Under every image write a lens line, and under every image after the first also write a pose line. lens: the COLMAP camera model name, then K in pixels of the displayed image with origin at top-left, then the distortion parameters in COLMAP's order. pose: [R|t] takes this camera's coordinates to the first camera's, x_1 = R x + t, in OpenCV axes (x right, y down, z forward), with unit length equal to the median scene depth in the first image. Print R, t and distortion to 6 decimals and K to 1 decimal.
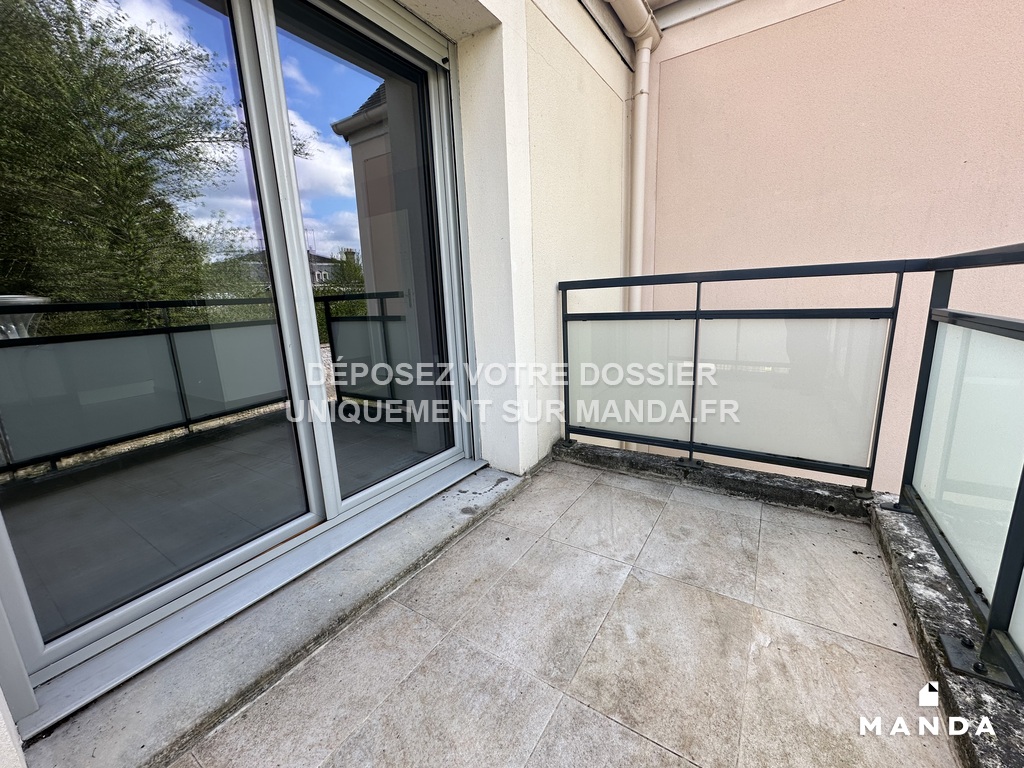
lens RADIAL K [[408.6, 0, 513.0], [0, 408.6, 382.4], [0, 0, 1]] dist [0.001412, 0.000408]
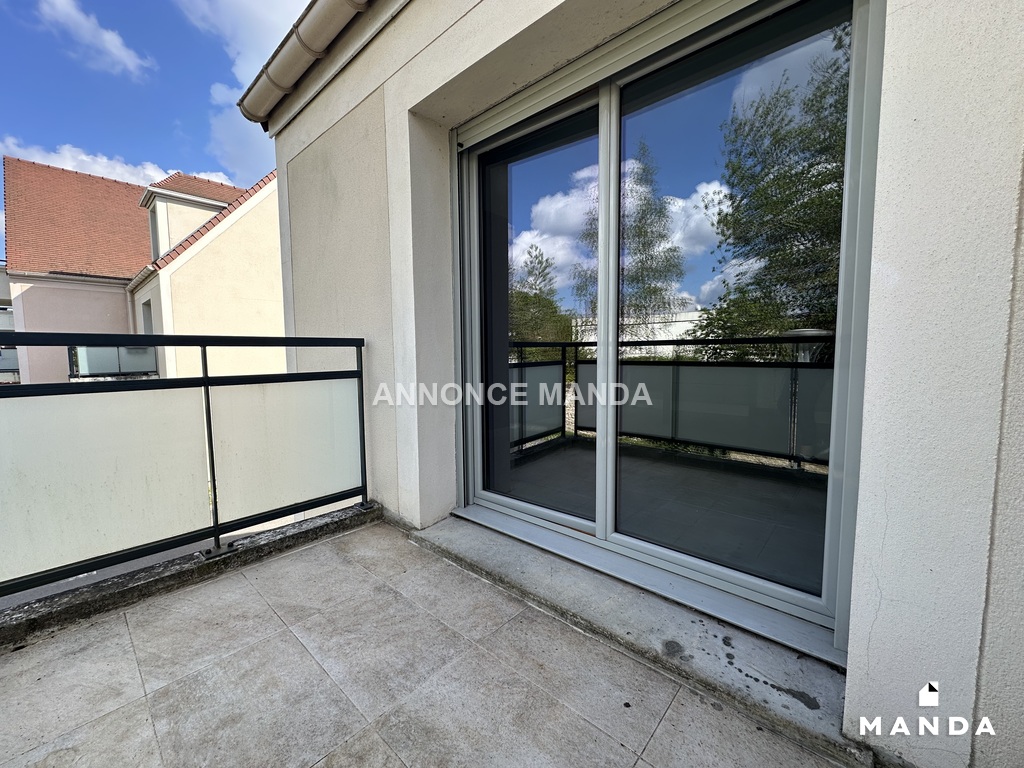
lens RADIAL K [[408.6, 0, 512.1], [0, 408.6, 383.7], [0, 0, 1]] dist [0.001412, 0.000408]
pose [[-0.157704, 0.118421, -0.980360, 0.717396], [-0.187608, 0.971109, 0.147483, -0.218881], [0.969501, 0.207182, -0.130931, 0.950441]]
